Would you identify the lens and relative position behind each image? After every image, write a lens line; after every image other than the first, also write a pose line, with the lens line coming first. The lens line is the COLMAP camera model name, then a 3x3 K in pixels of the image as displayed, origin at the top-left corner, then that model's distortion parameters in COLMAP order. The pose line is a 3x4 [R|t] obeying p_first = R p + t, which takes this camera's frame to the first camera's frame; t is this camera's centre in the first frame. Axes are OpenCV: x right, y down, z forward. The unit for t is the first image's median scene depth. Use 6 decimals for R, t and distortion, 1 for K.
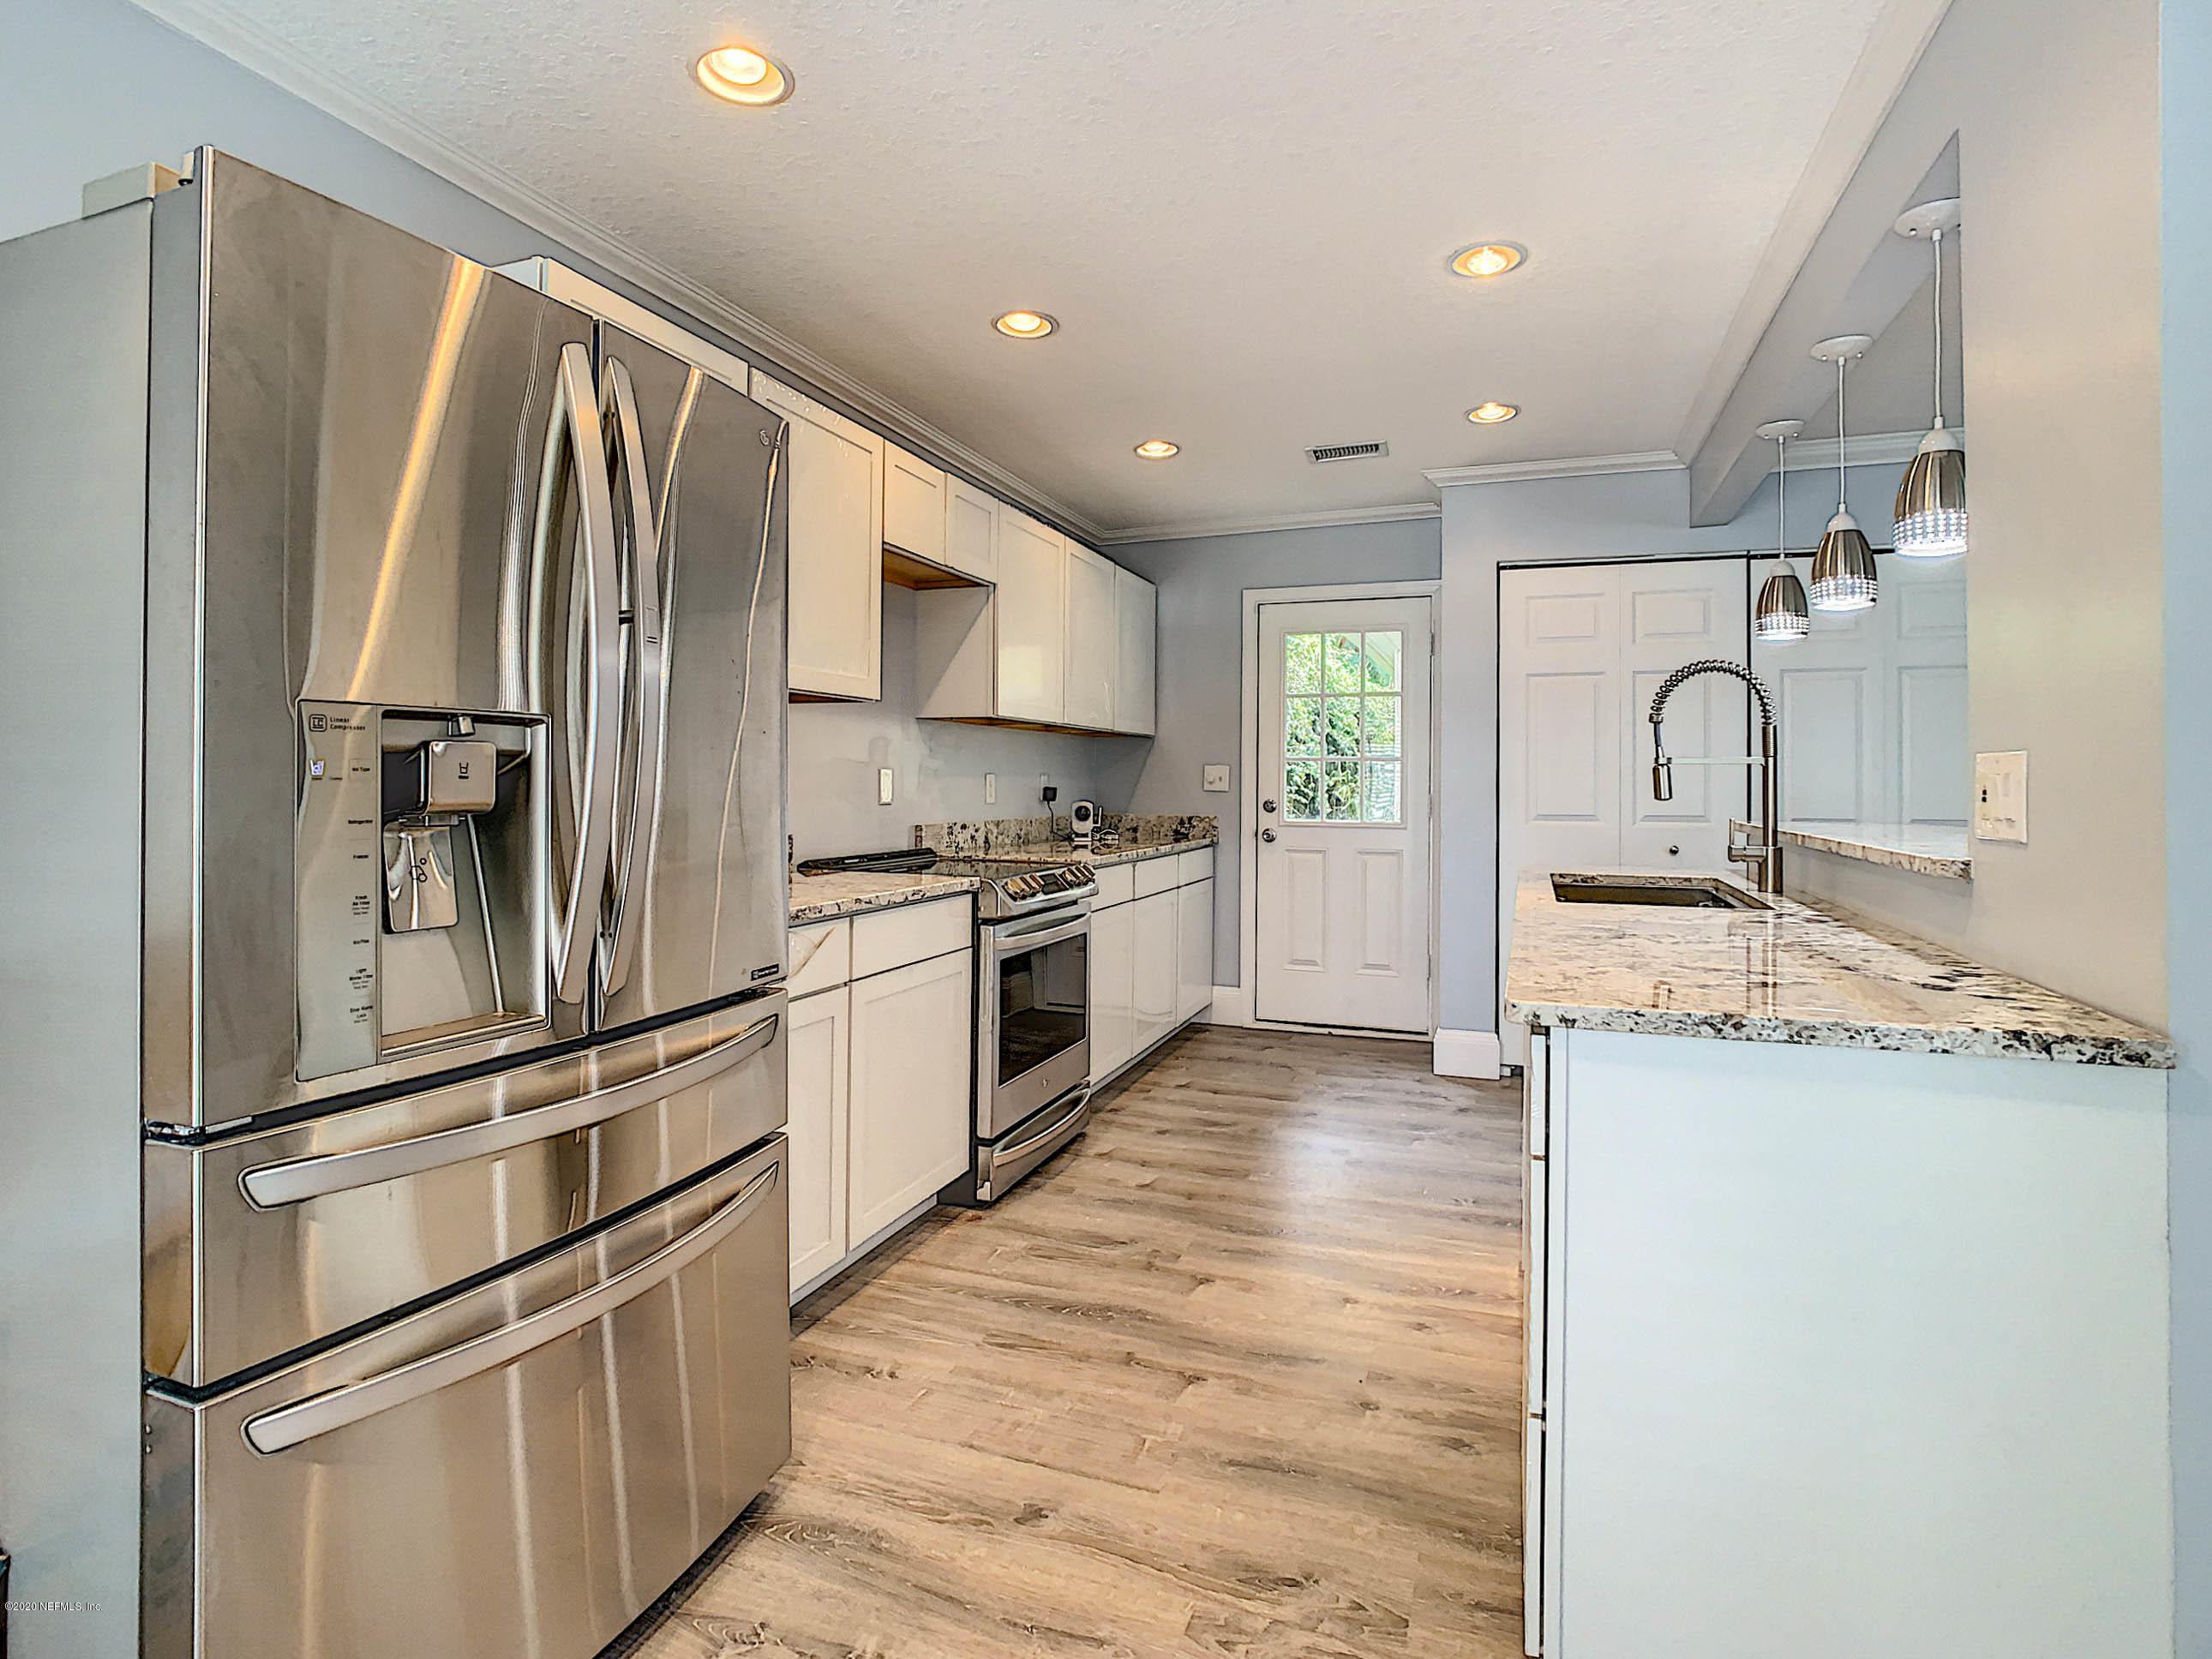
lens RADIAL K [[1161.7, 0, 1108.0], [0, 1161.7, 785.8], [0, 0, 1]] dist [-0.031277, 0.020821]
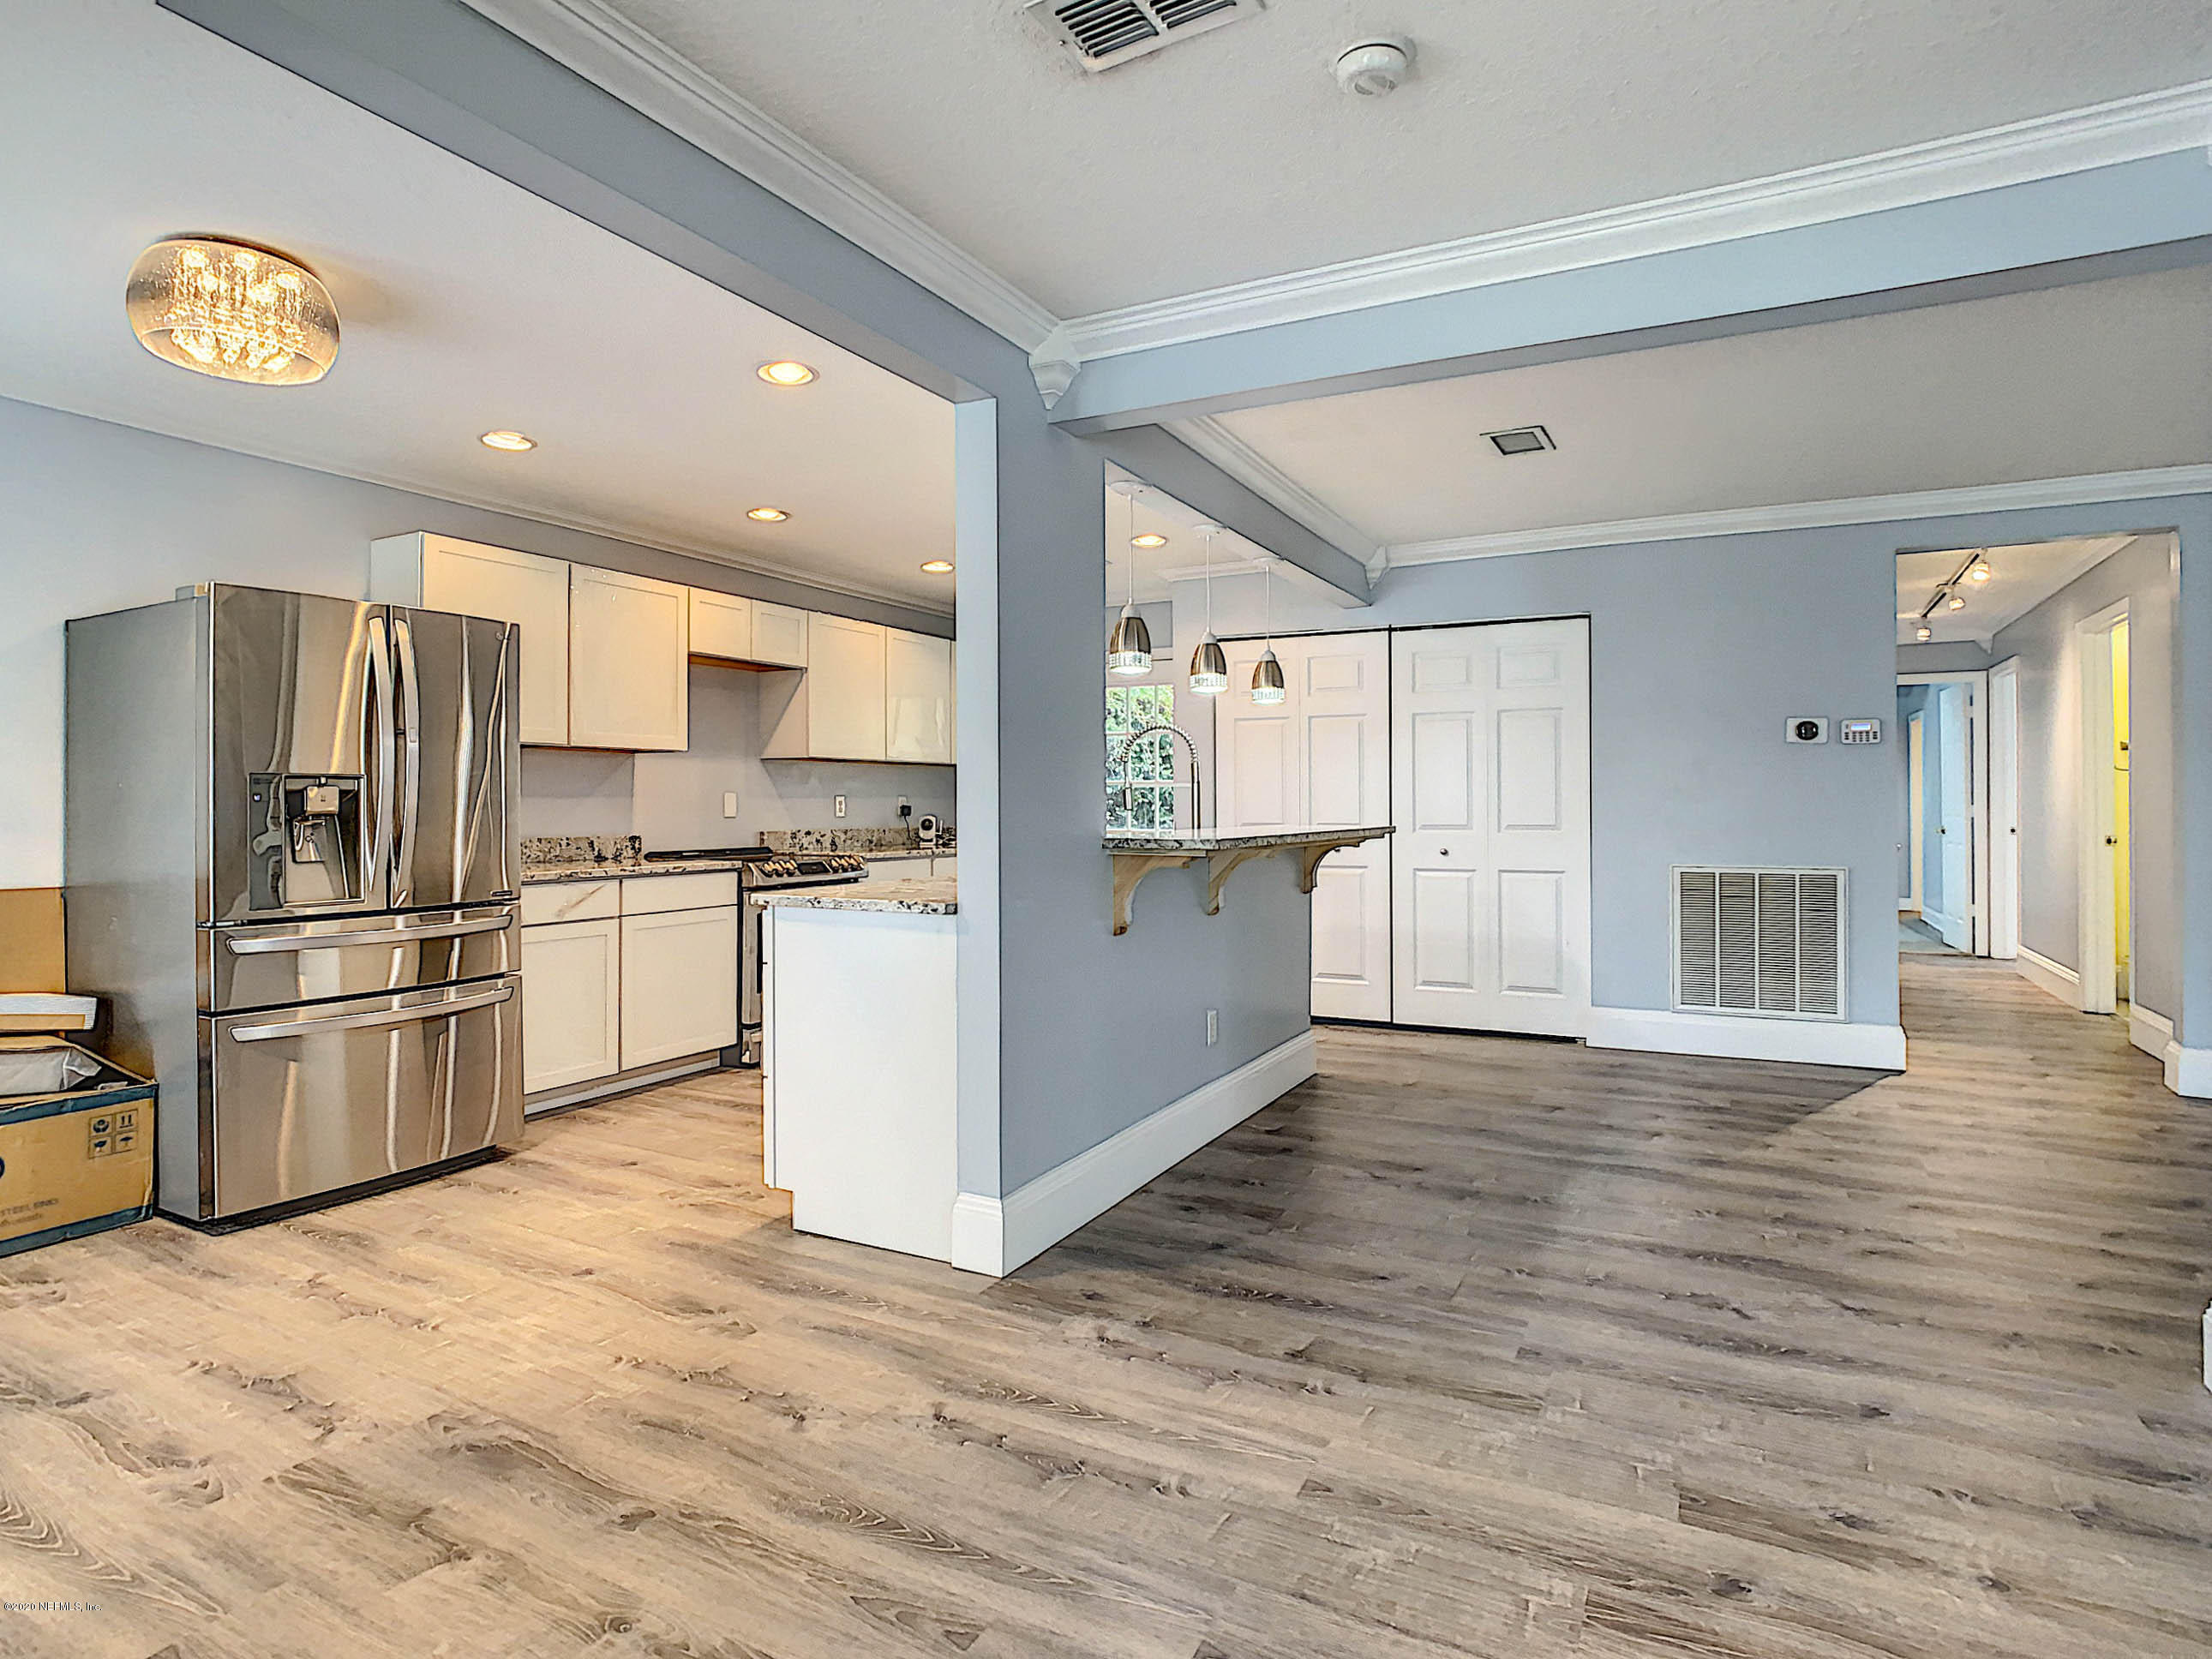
lens RADIAL K [[1194.9, 0, 1132.5], [0, 1194.9, 802.6], [0, 0, 1]] dist [0.016831, 0.001388]
pose [[0.992432, -0.005363, -0.122675, 0.674451], [0.005020, 0.999983, -0.003105, 0.005874], [0.122689, 0.002466, 0.992442, -0.621789]]
